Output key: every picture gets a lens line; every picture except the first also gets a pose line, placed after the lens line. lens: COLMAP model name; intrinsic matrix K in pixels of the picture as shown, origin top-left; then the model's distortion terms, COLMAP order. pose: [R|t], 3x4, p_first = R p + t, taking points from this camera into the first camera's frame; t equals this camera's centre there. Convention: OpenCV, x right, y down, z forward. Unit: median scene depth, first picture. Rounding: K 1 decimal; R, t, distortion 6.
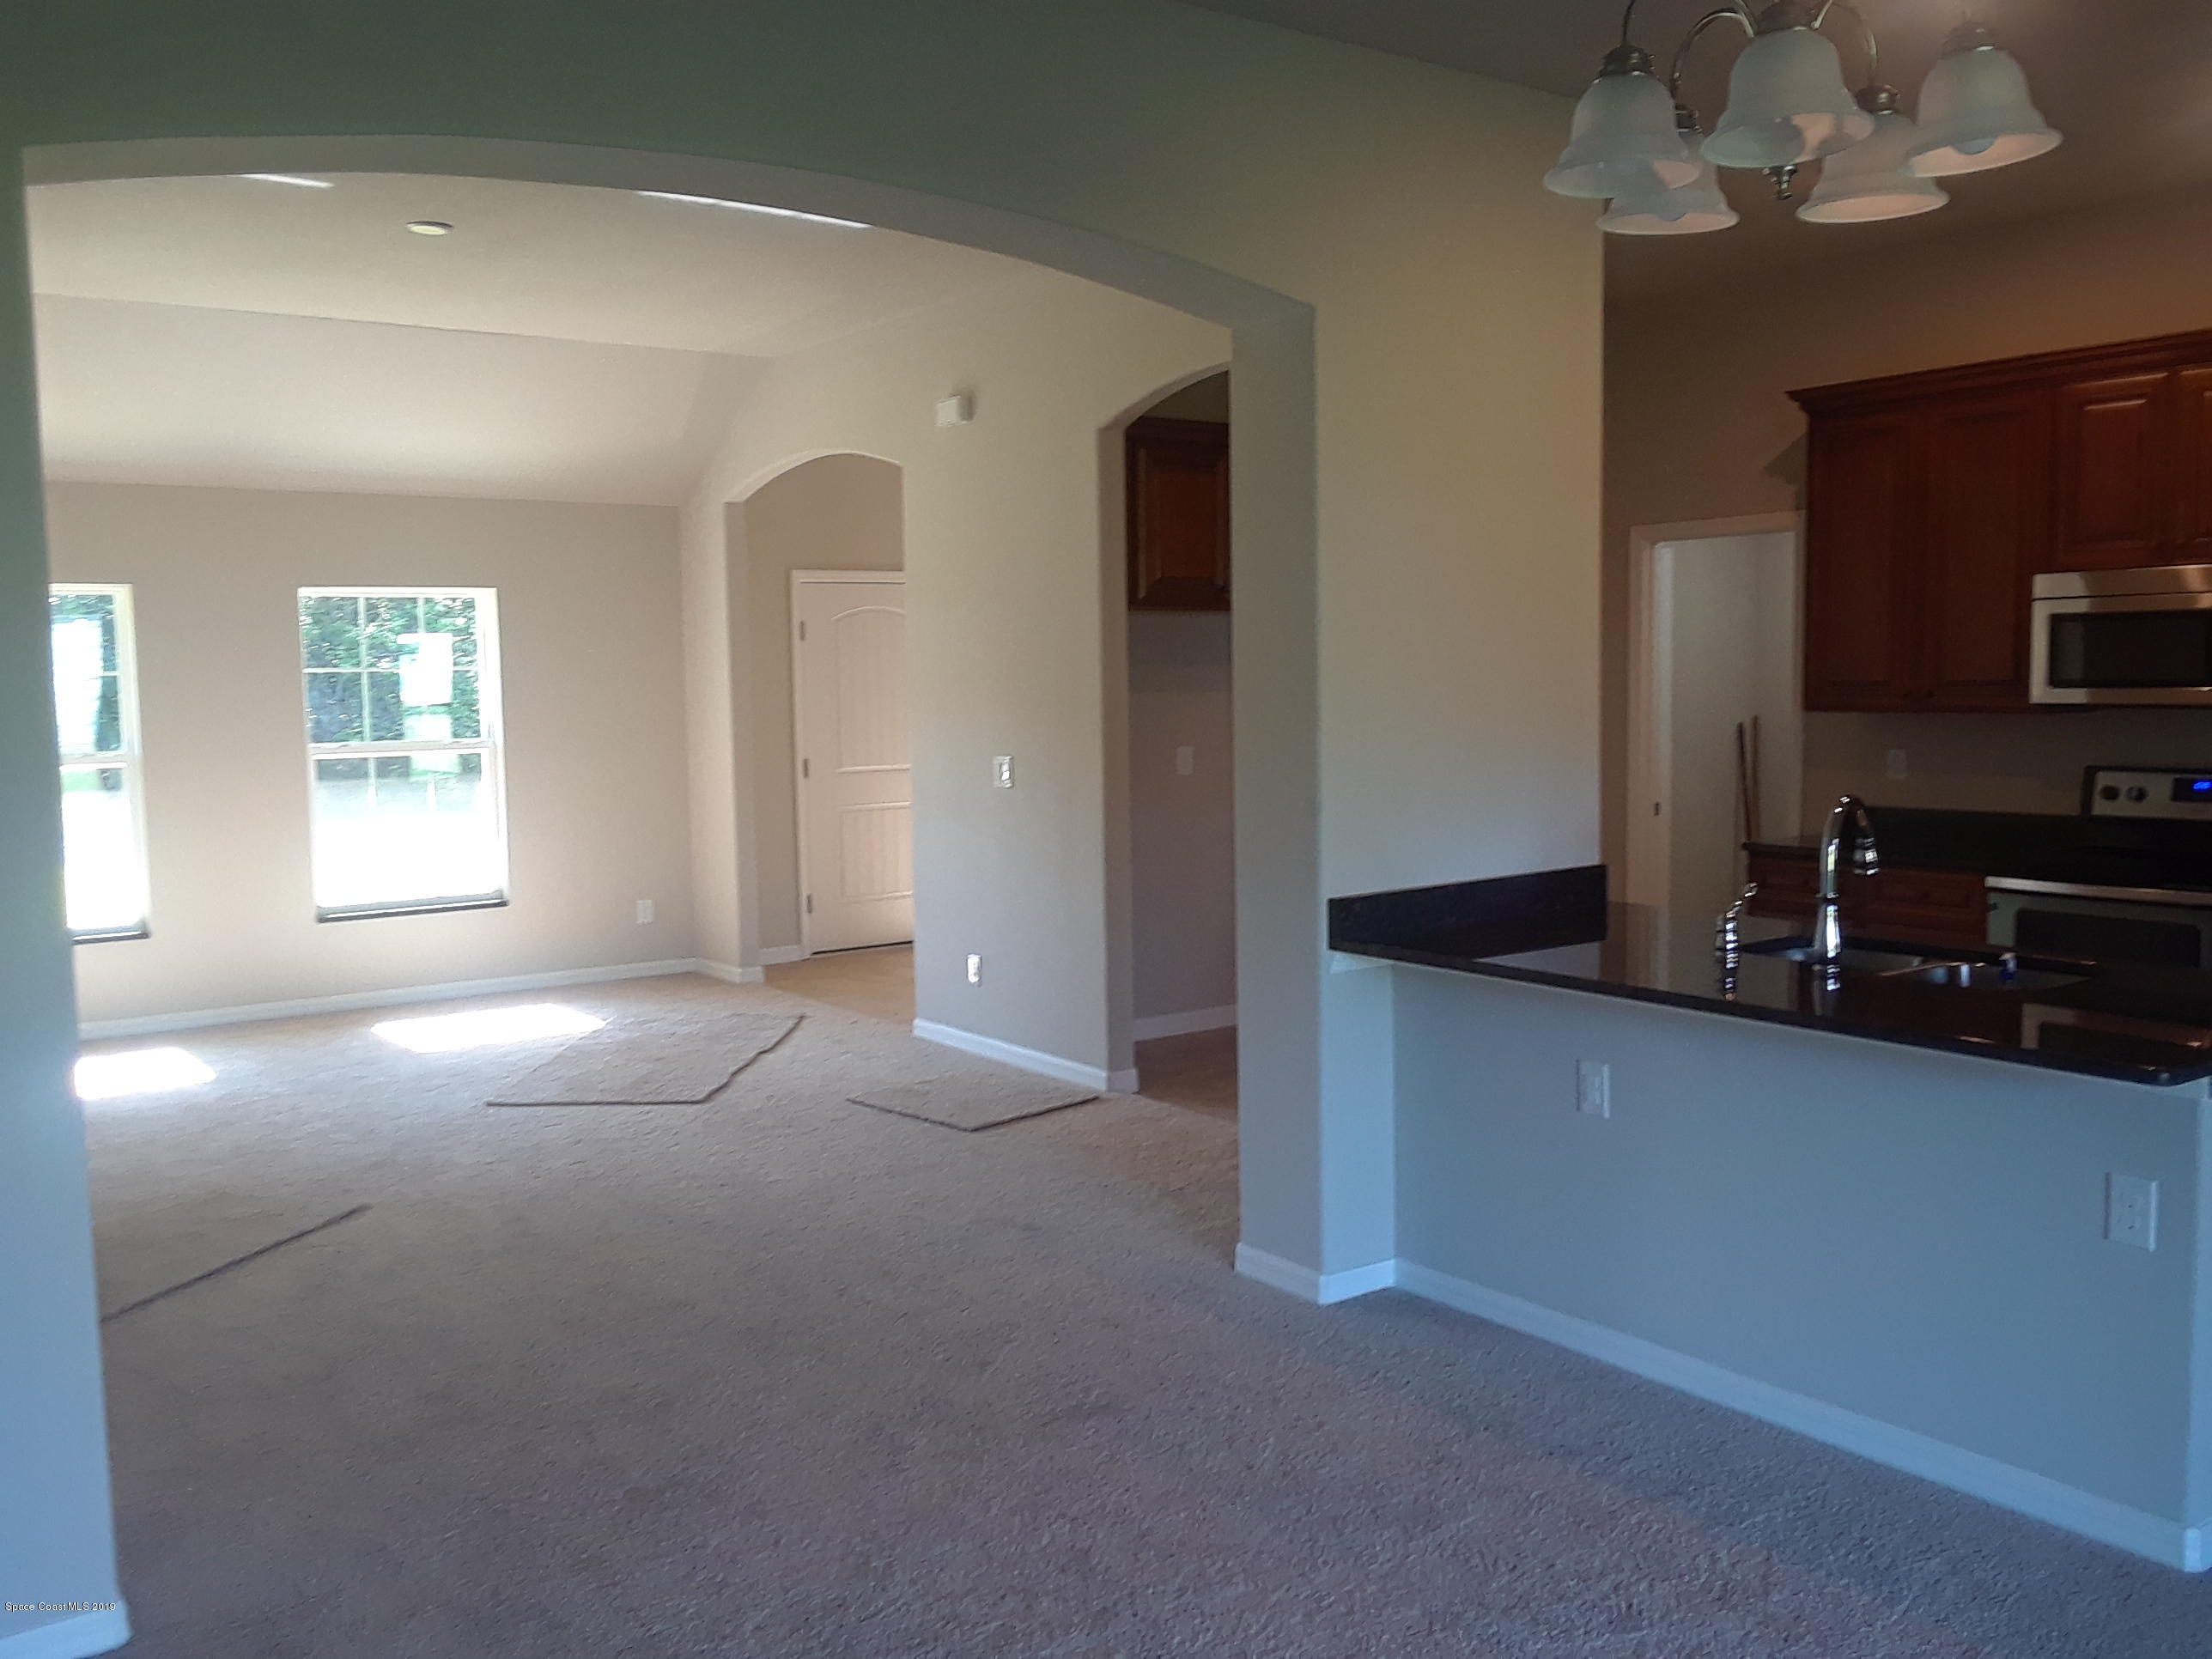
lens RADIAL K [[1943.4, 0, 1132.8], [0, 1943.4, 829.5], [0, 0, 1]] dist [0.047957, -0.071016]
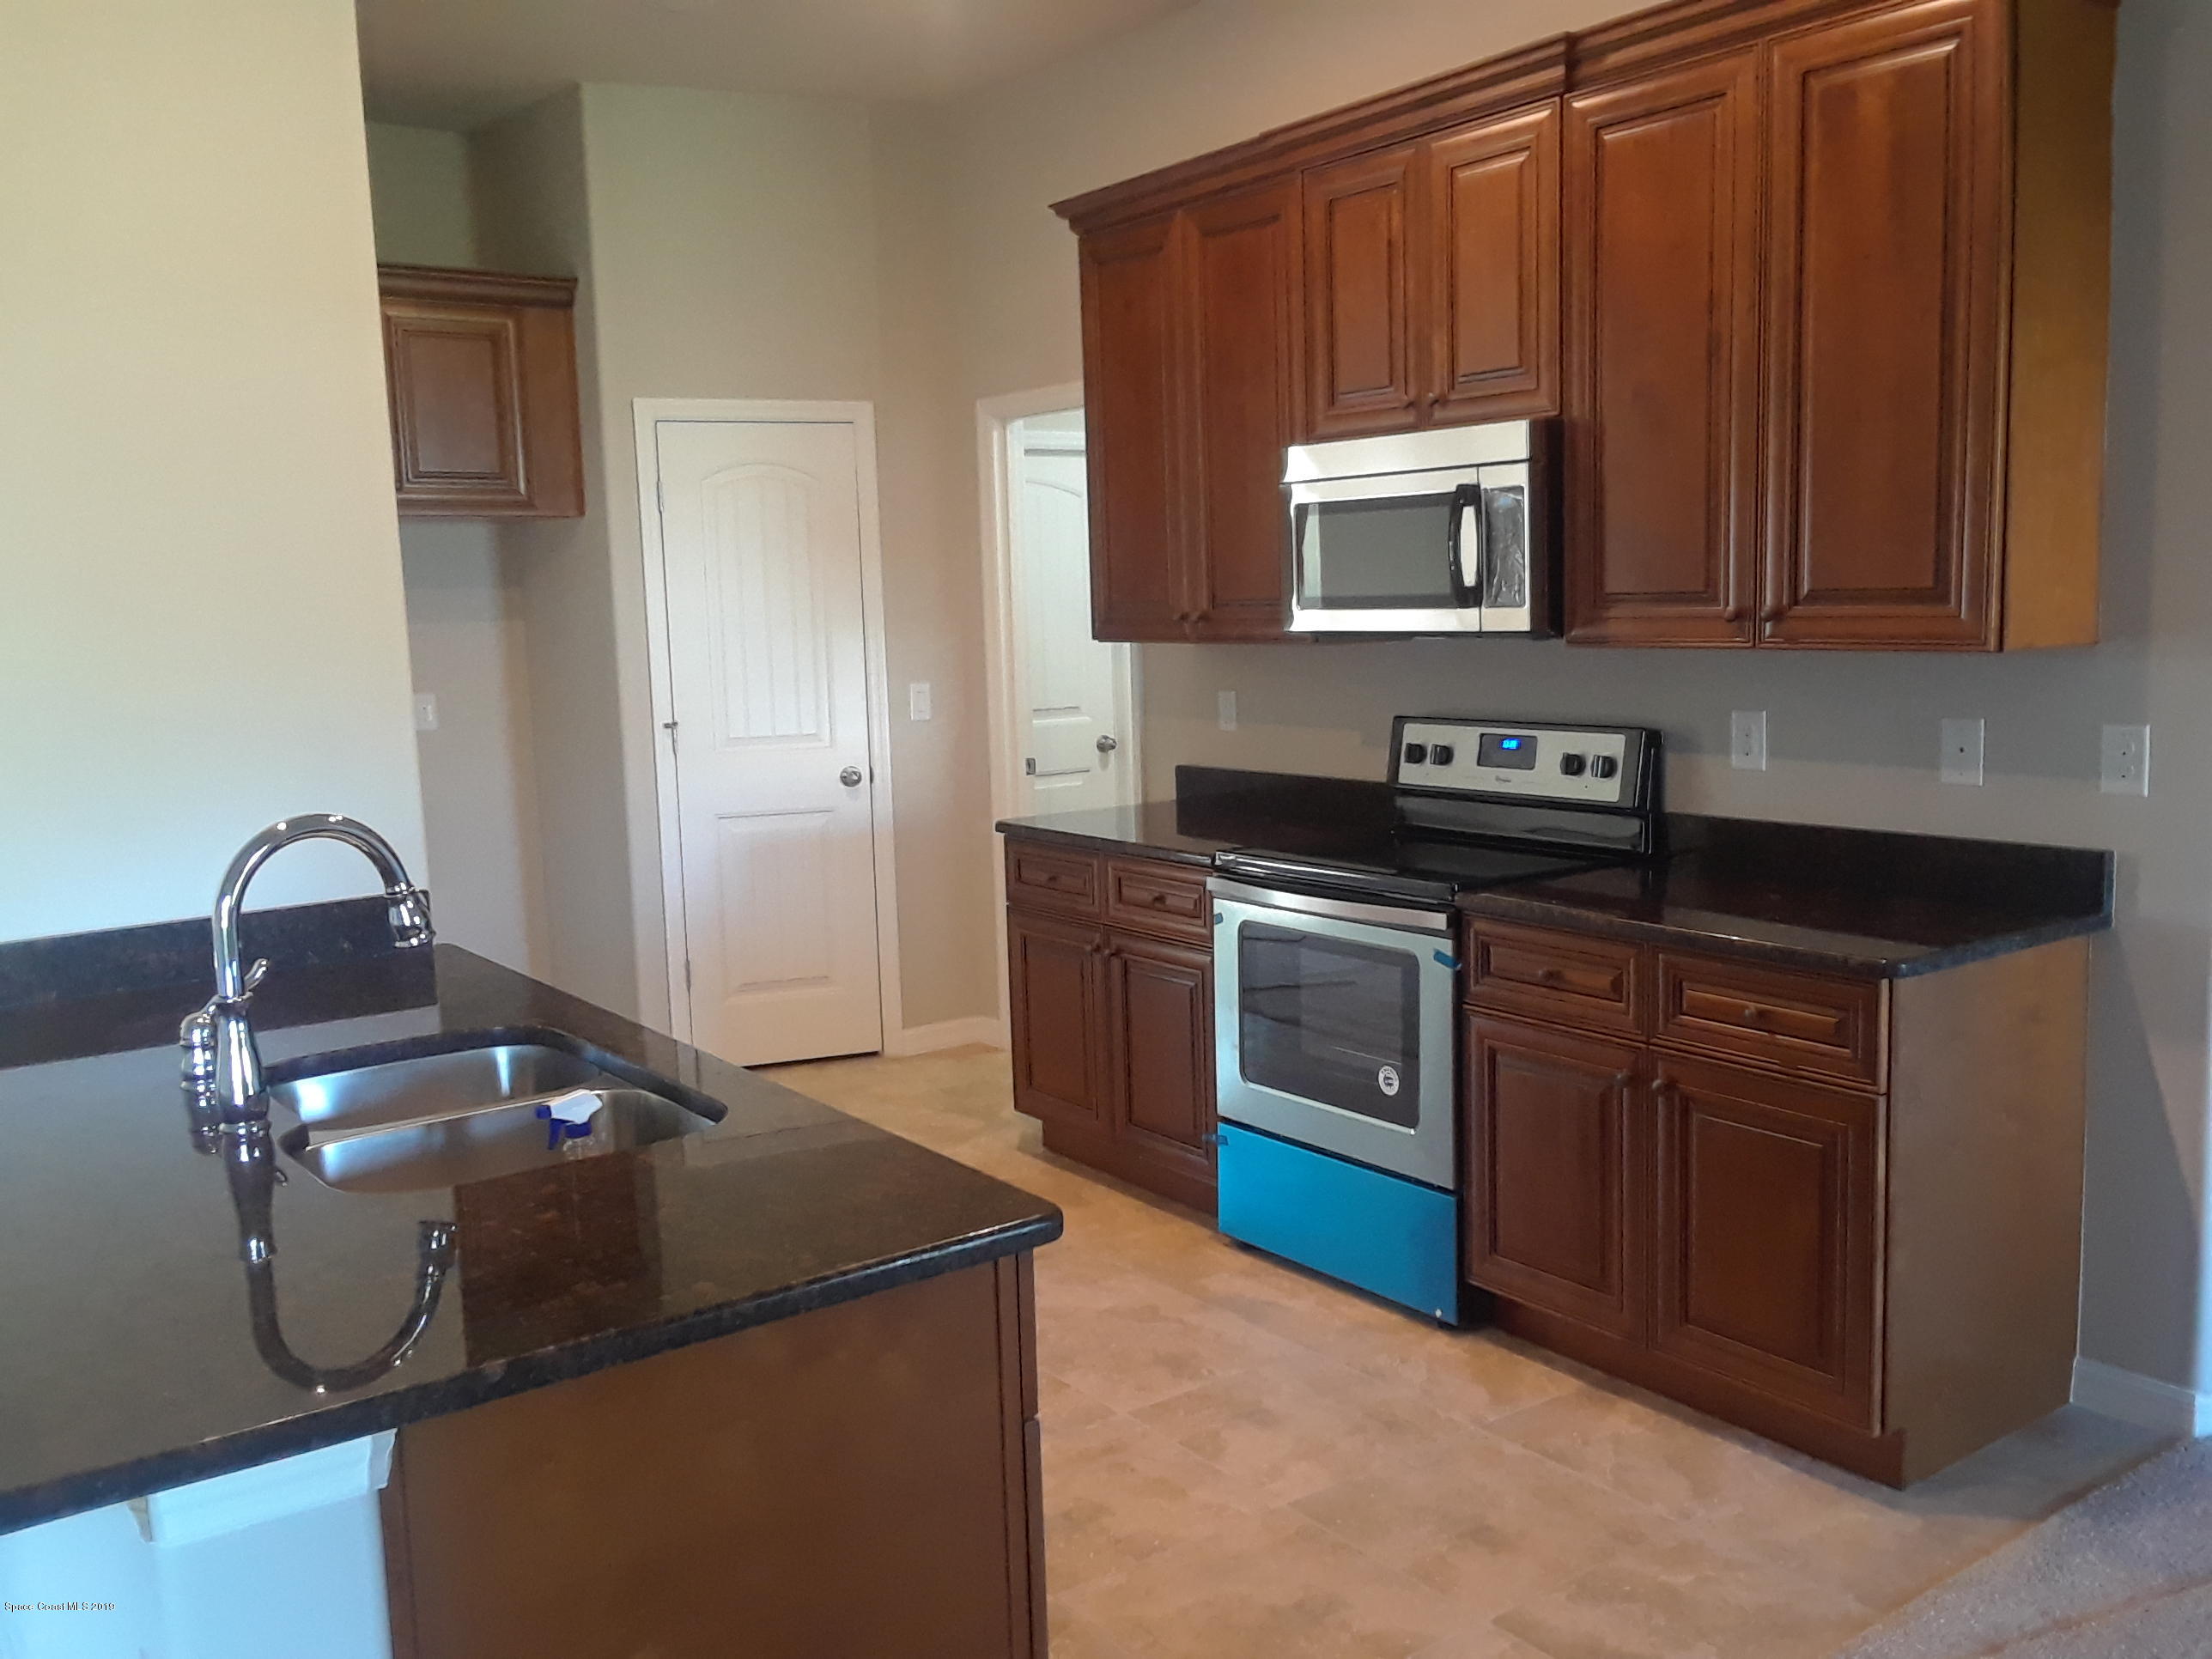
lens RADIAL K [[1943.4, 0, 1132.8], [0, 1943.4, 829.5], [0, 0, 1]] dist [0.047957, -0.071016]
pose [[0.999901, -0.014090, -0.000247, 0.484815], [0.014088, 0.998996, 0.042516, -0.027658], [-0.000352, -0.042516, 0.999096, 0.345949]]
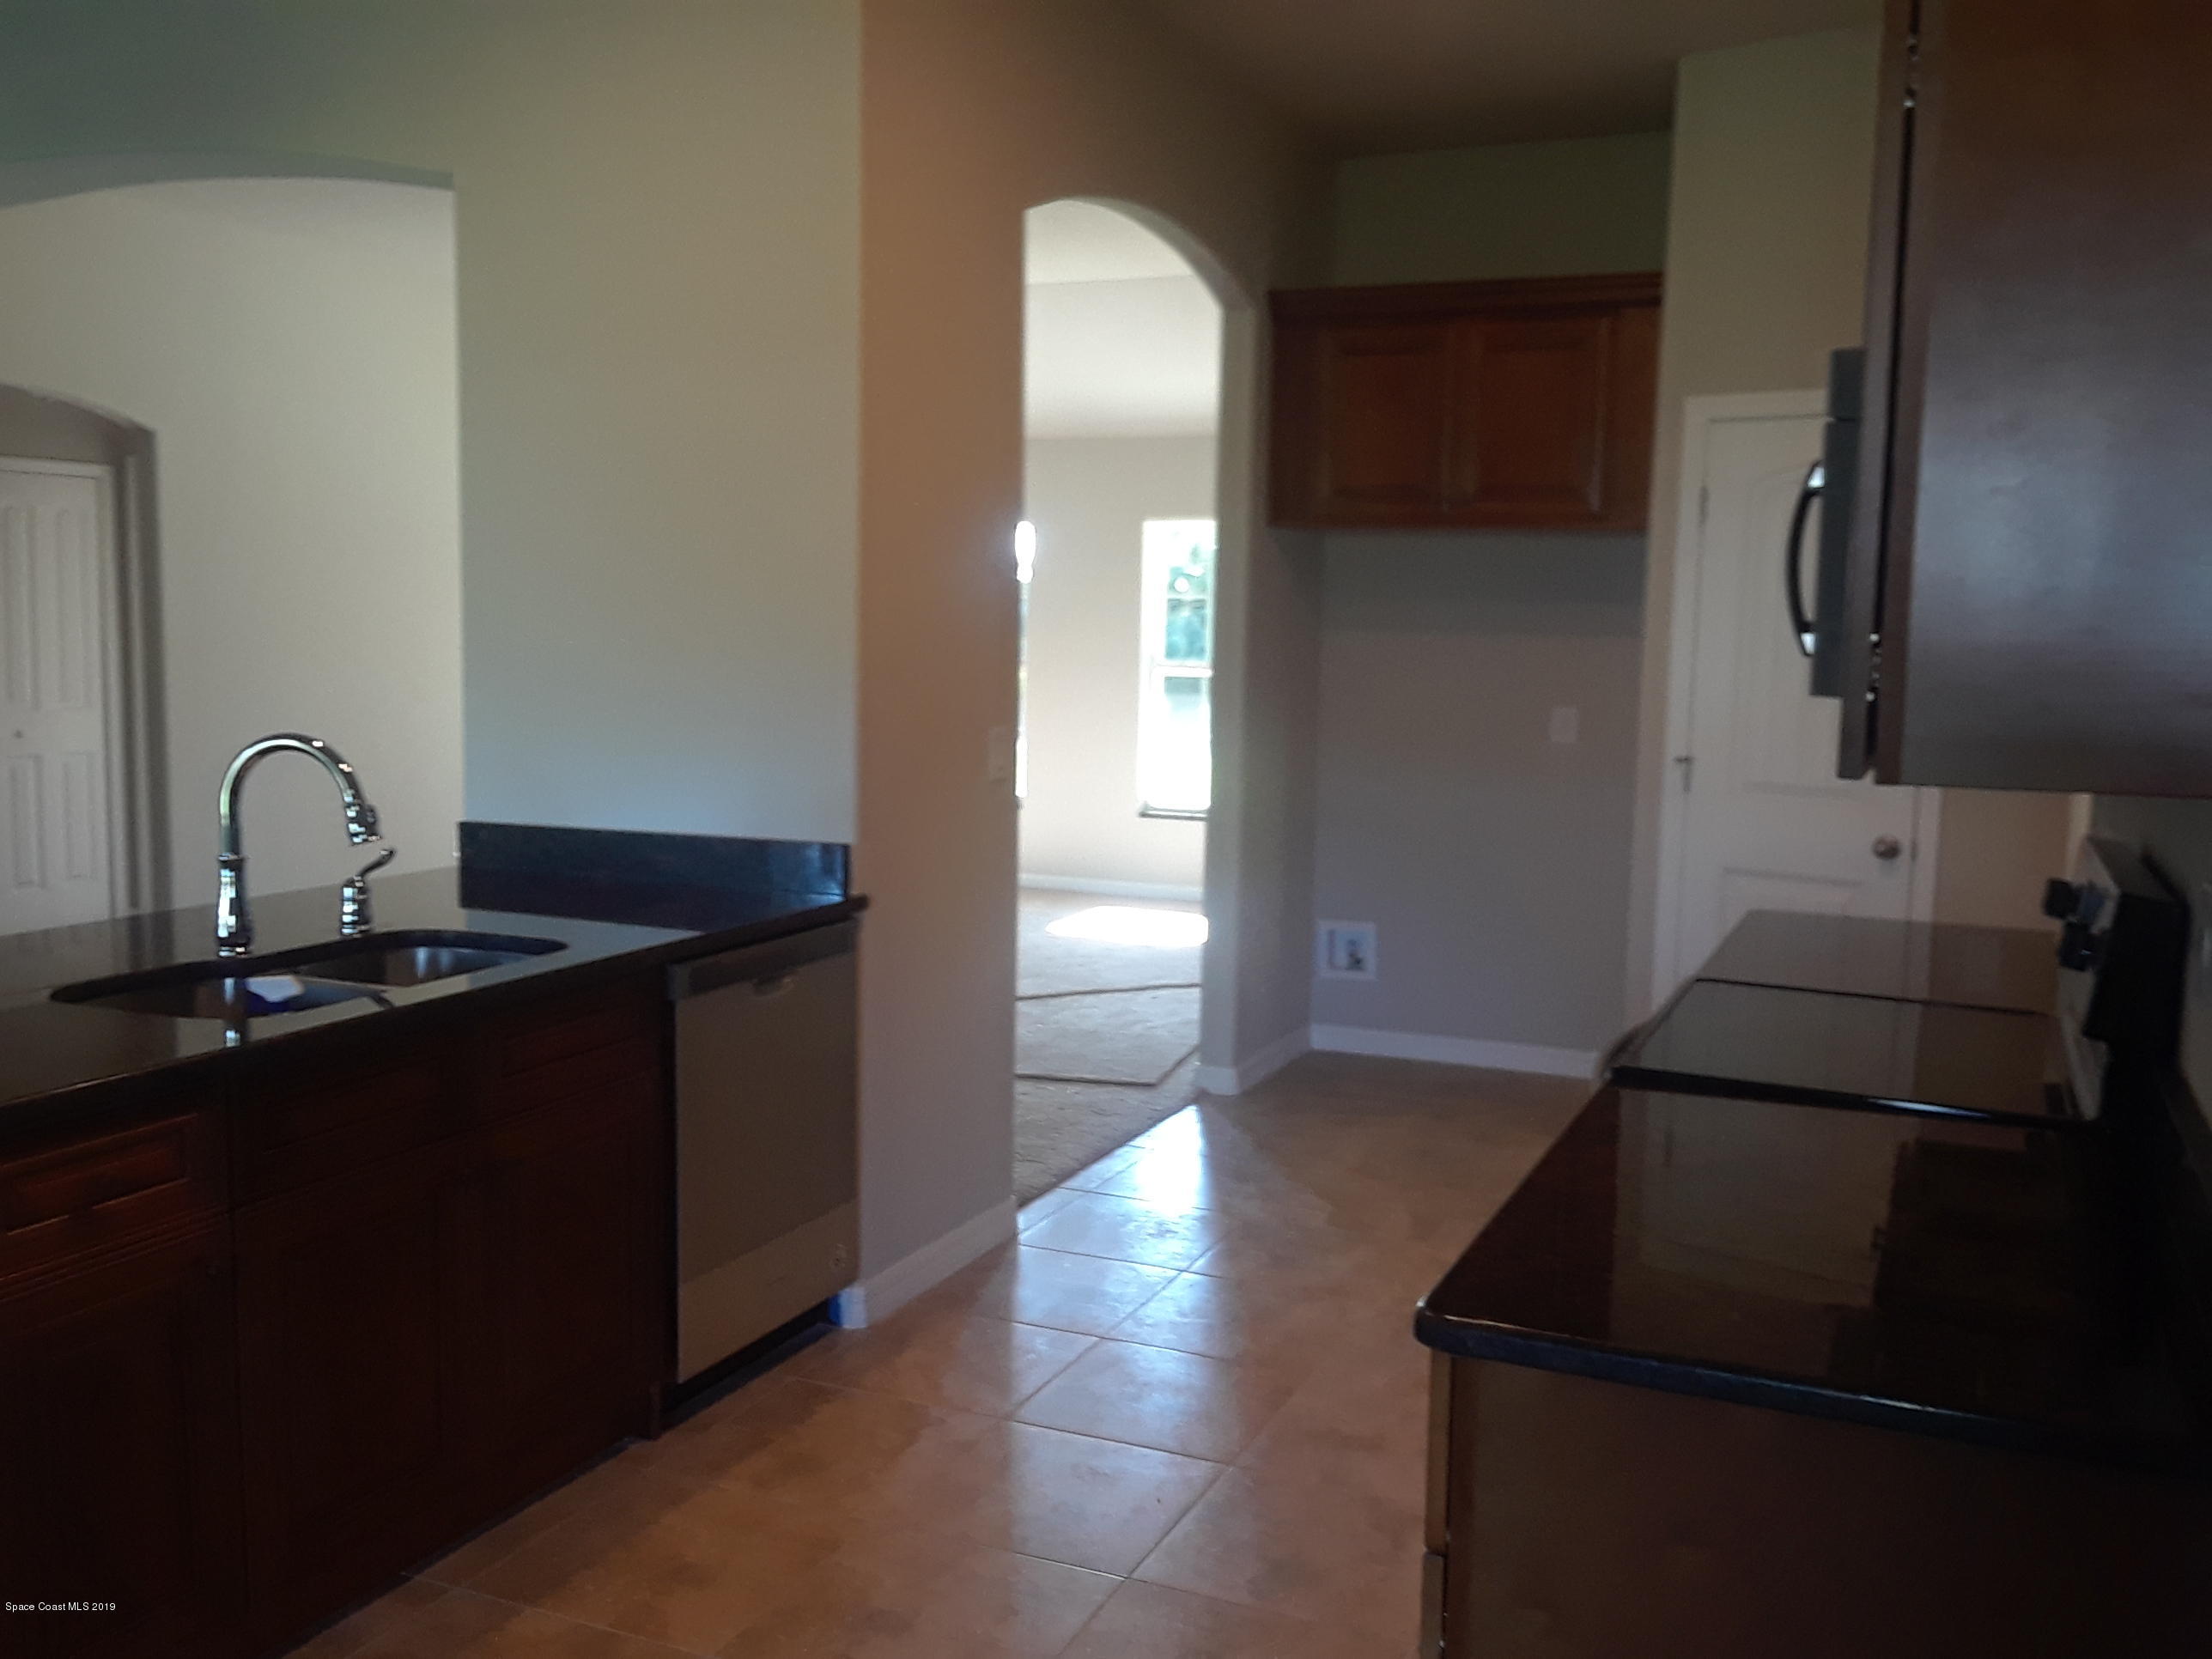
lens RADIAL K [[1943.4, 0, 1132.8], [0, 1943.4, 829.5], [0, 0, 1]] dist [0.047957, -0.071016]
pose [[0.511254, 0.120164, -0.850988, 0.938454], [-0.101648, 0.991682, 0.078963, -0.058751], [0.853397, 0.046131, 0.519216, 0.701380]]
